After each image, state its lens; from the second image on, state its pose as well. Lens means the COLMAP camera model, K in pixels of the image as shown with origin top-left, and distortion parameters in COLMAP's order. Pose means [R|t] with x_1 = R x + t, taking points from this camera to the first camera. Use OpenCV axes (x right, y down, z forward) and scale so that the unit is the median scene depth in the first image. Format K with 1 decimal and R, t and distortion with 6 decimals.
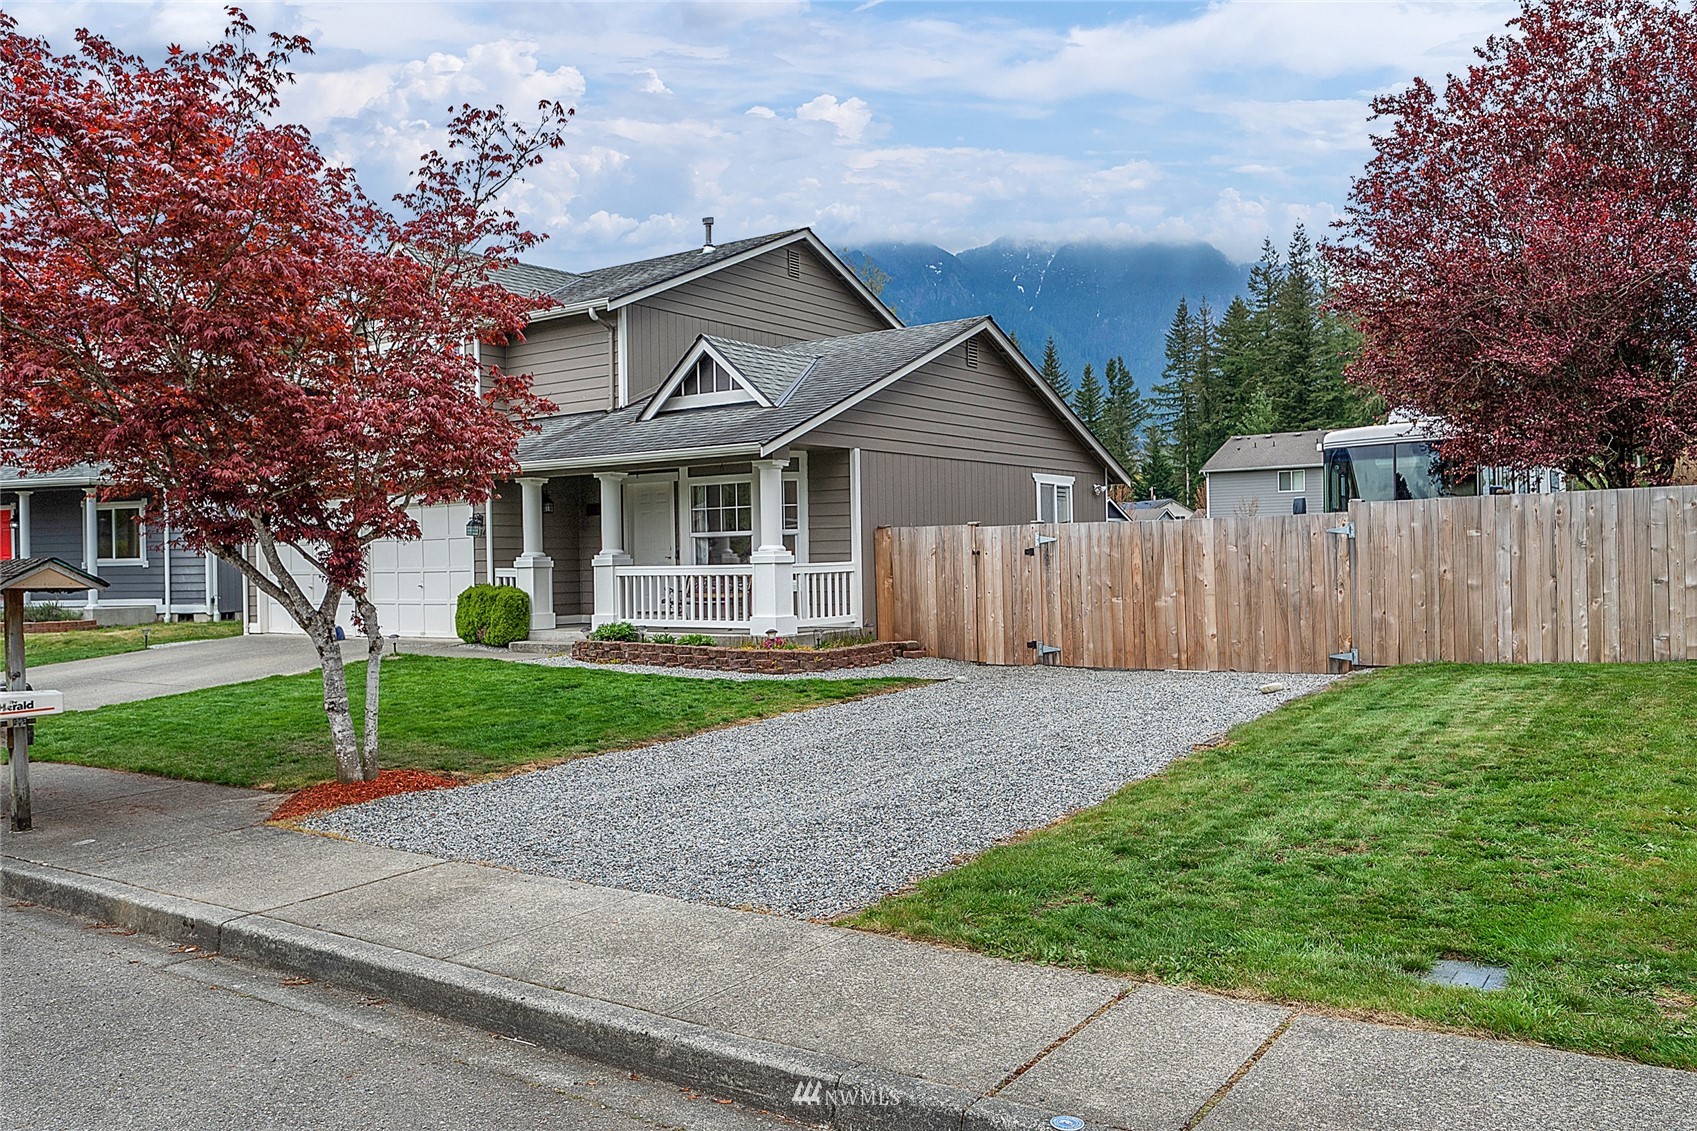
lens RADIAL K [[1259.2, 0, 848.1], [0, 1259.2, 573.8], [0, 0, 1]] dist [0.008502, 0.000948]
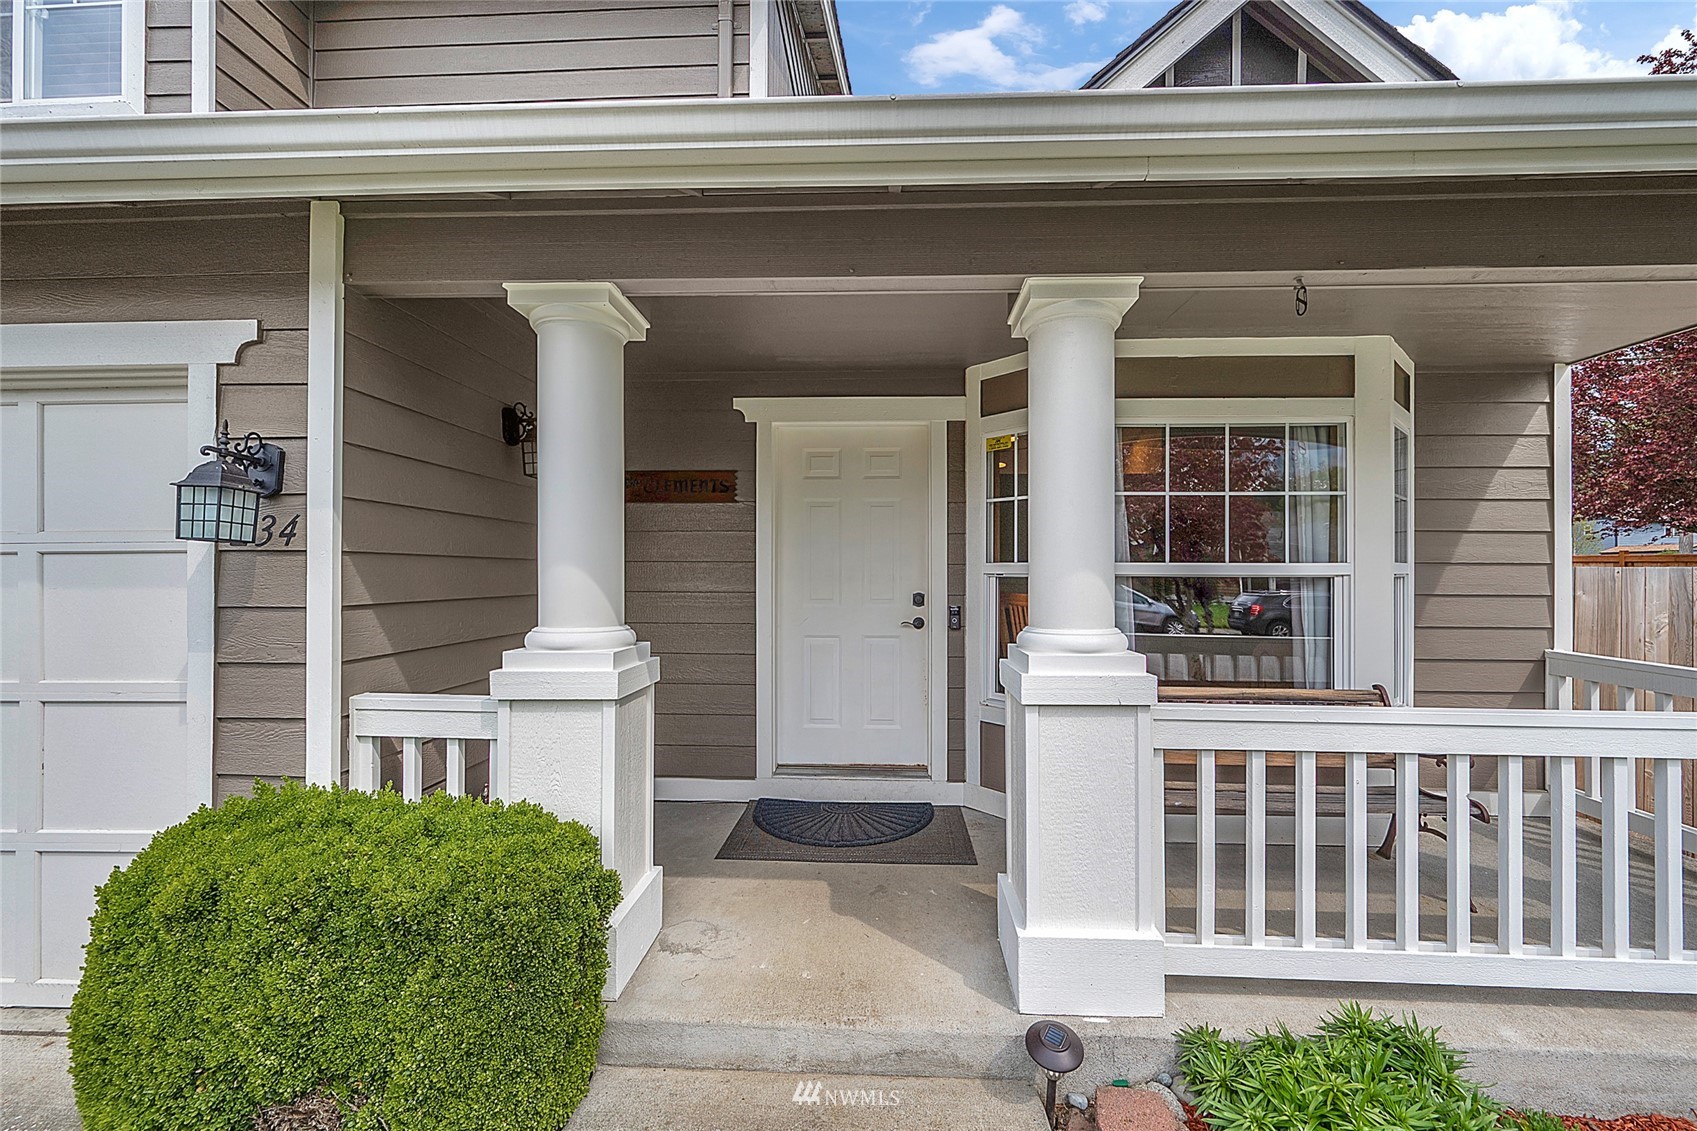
lens RADIAL K [[690.7, 0, 848.1], [0, 690.7, 562.0], [0, 0, 1]] dist [0.004427, -0.000004]
pose [[0.848380, 0.030459, 0.528512, -0.274810], [-0.013339, 0.999256, -0.036177, -0.024858], [-0.529220, 0.023642, 0.848155, 0.863420]]
